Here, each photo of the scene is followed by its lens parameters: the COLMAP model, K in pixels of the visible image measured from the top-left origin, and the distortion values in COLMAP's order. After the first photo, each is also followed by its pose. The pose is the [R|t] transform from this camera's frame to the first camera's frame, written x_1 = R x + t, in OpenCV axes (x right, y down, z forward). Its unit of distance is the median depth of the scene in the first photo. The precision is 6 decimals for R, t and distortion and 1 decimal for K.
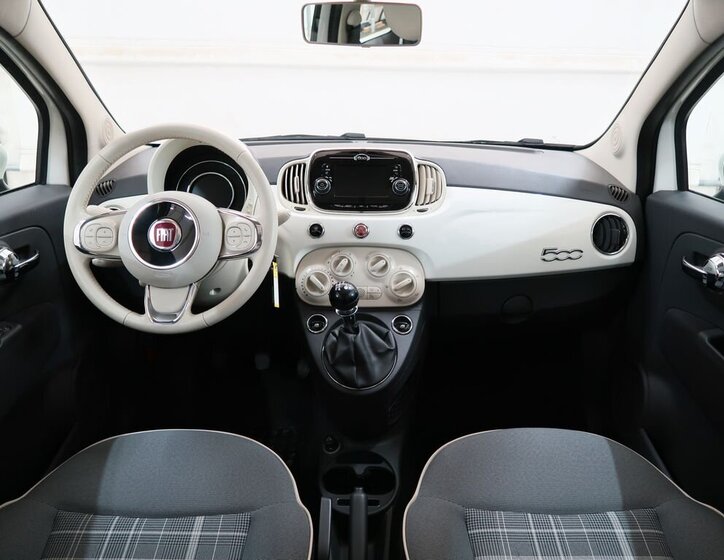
lens RADIAL K [[591.2, 0, 363.5], [0, 591.2, 280.9], [0, 0, 1]] dist [-0.020635, 0.027733]
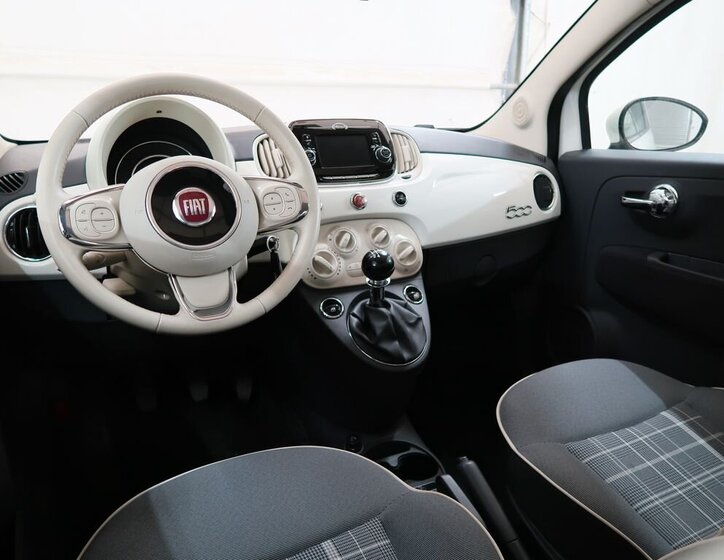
lens RADIAL K [[591.2, 0, 366.1], [0, 591.2, 280.3], [0, 0, 1]] dist [-0.020635, 0.027733]
pose [[0.883448, -0.139626, 0.447240, -0.421504], [0.174770, 0.983873, -0.038070, 0.073514], [-0.434712, 0.111797, 0.893603, 0.178019]]
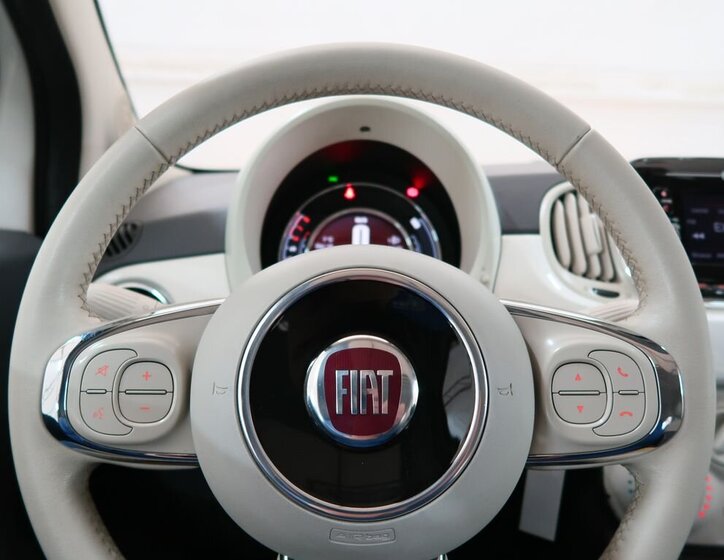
lens RADIAL K [[628.9, 0, 365.5], [0, 628.9, 270.8], [0, 0, 1]] dist [-0.017572, -0.014245]
pose [[0.999228, 0.008215, 0.038411, -0.293300], [-0.003302, 0.991993, -0.126252, -0.082926], [-0.039141, 0.126027, 0.991254, 0.578930]]
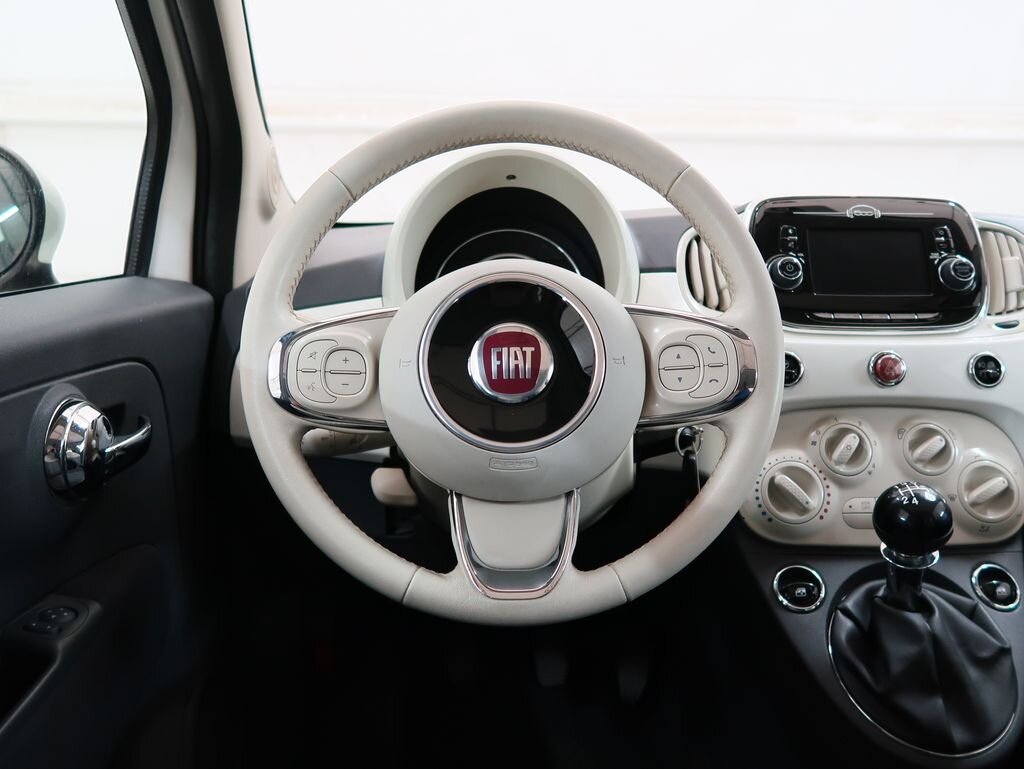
lens RADIAL K [[888.3, 0, 509.0], [0, 888.3, 383.2], [0, 0, 1]] dist [-0.023328, 0.015646]
pose [[0.999475, -0.008251, 0.031331, -0.301217], [0.012680, 0.989507, -0.143926, 0.015890], [-0.029814, 0.144248, 0.989092, 0.358232]]
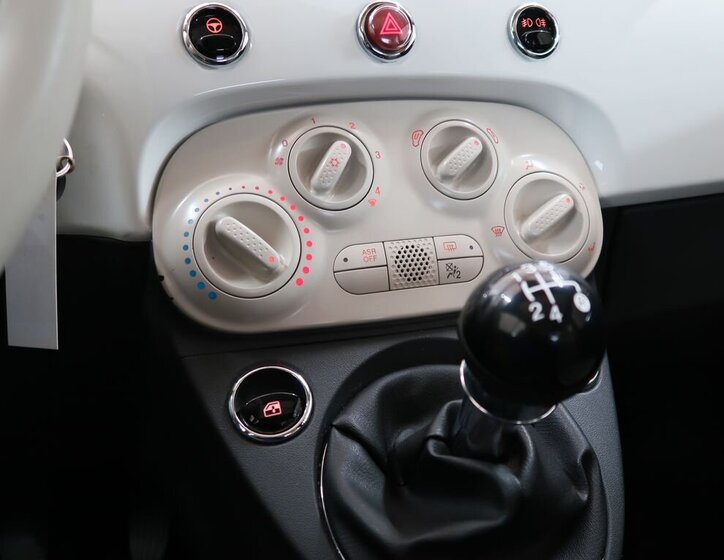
lens RADIAL K [[789.3, 0, 381.4], [0, 789.3, 319.2], [0, 0, 1]] dist [-0.017084, 0.000000]
pose [[0.944570, -0.130005, 0.301474, -0.129409], [0.138476, 0.990342, -0.006805, 0.045672], [-0.297678, 0.048175, 0.953450, 0.660002]]
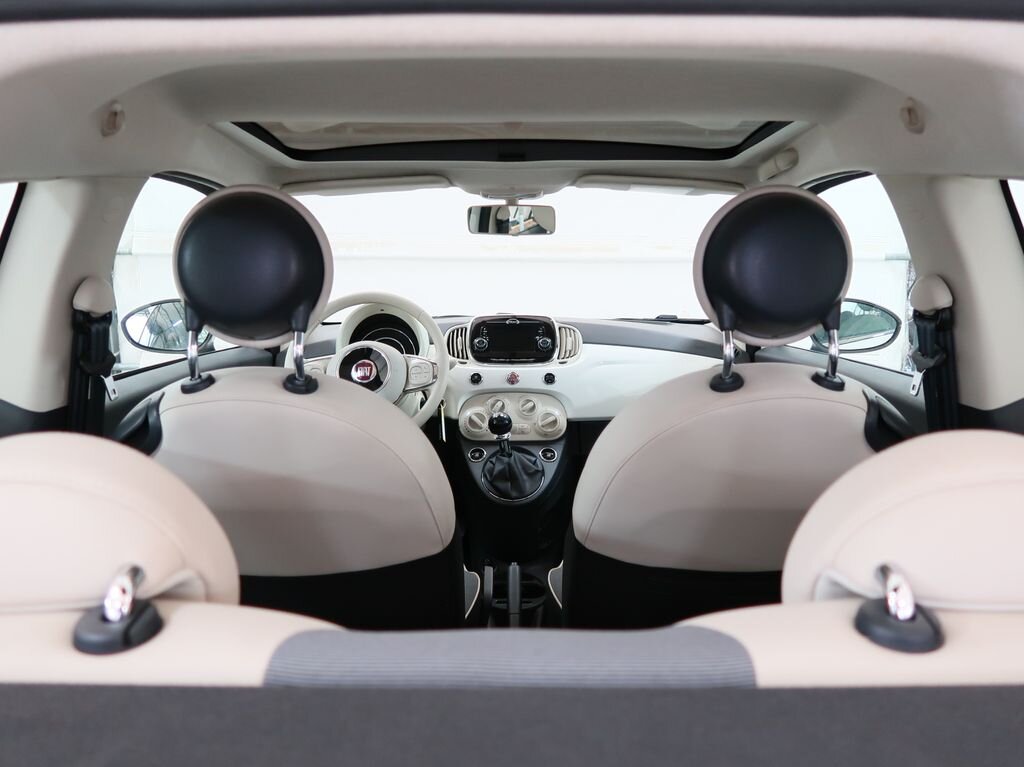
lens RADIAL K [[888.3, 0, 514.3], [0, 888.3, 382.1], [0, 0, 1]] dist [-0.023328, 0.015646]
pose [[0.999925, -0.011684, 0.003743, -0.008182], [0.012224, 0.974960, -0.222045, 0.326400], [-0.001055, 0.222074, 0.975029, -0.777595]]
